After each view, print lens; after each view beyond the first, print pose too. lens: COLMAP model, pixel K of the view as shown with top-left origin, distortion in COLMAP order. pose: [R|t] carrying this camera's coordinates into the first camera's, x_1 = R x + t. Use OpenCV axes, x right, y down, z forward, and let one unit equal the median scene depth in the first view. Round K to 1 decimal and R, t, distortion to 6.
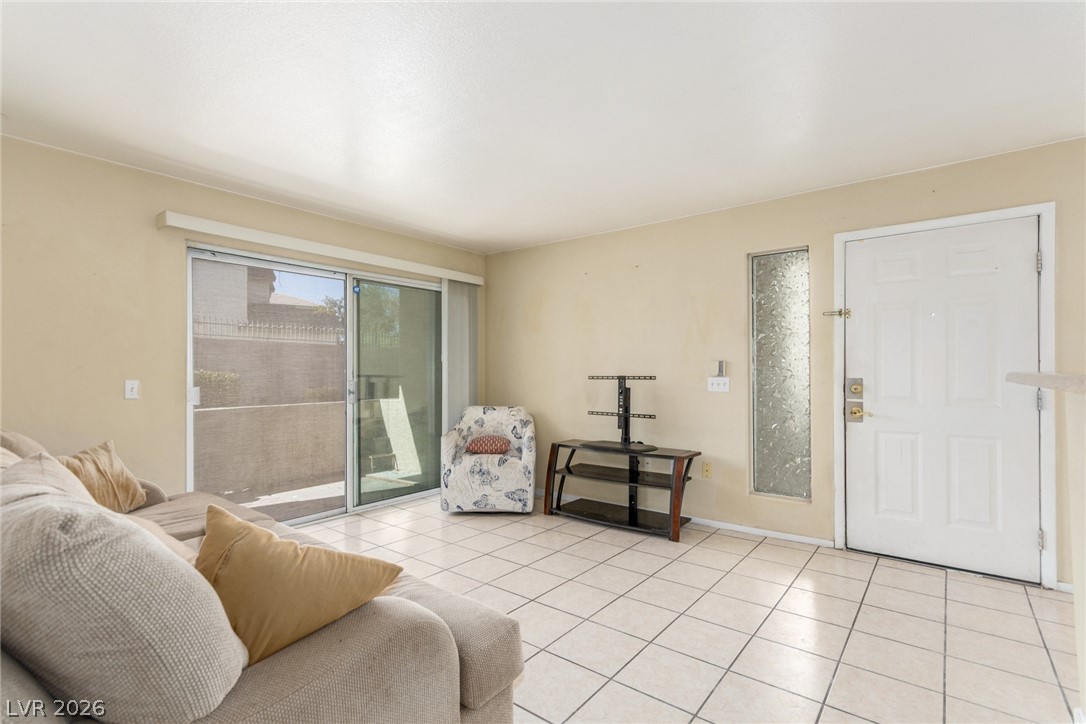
lens RADIAL K [[512.6, 0, 560.8], [0, 512.6, 368.4], [0, 0, 1]] dist [0.009074, -0.001713]
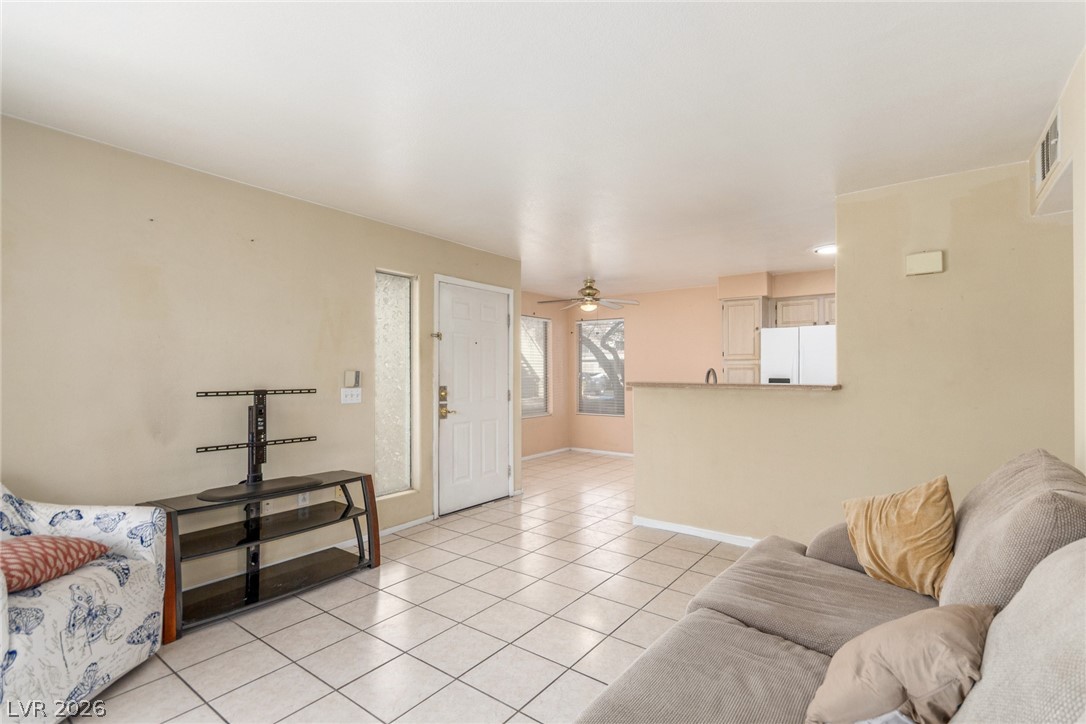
lens RADIAL K [[512.6, 0, 534.8], [0, 512.6, 370.4], [0, 0, 1]] dist [0.009074, -0.001713]
pose [[-0.006364, 0.011595, 0.999913, -0.699636], [-0.001853, 0.999931, -0.011607, -0.005736], [-0.999978, -0.001927, -0.006342, 0.716074]]
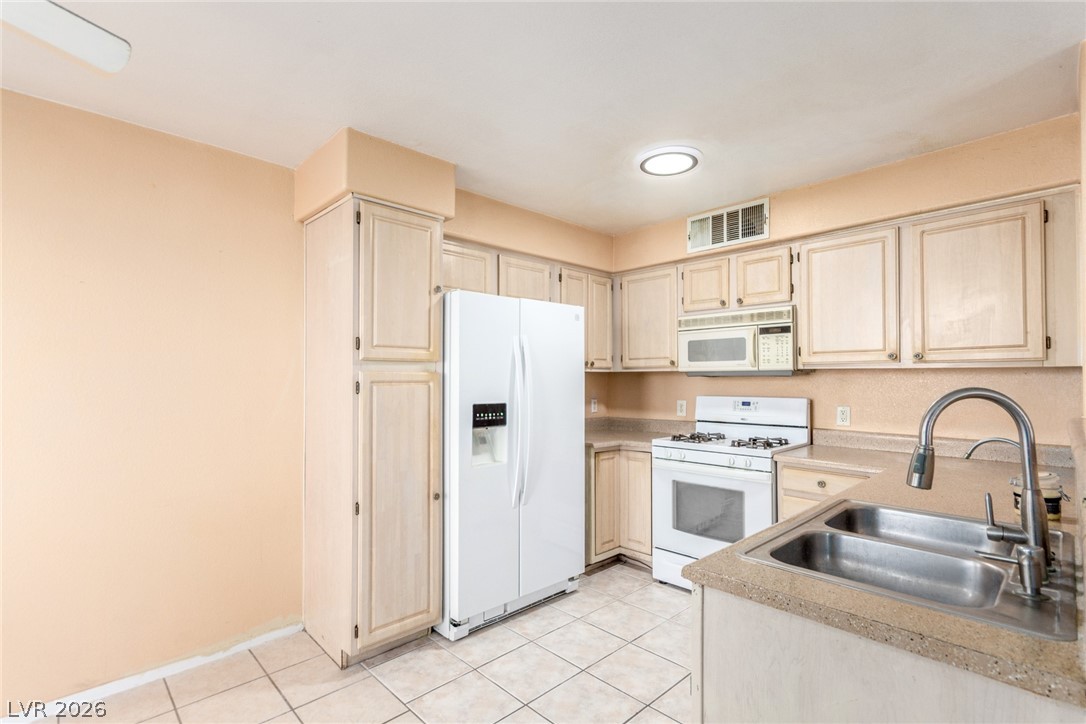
lens RADIAL K [[512.6, 0, 551.0], [0, 512.6, 373.2], [0, 0, 1]] dist [0.009074, -0.001713]
pose [[-0.991037, 0.008661, 0.133309, 0.674012], [0.007143, 0.999904, -0.011865, -0.033629], [-0.133399, -0.010806, -0.991003, 0.674035]]
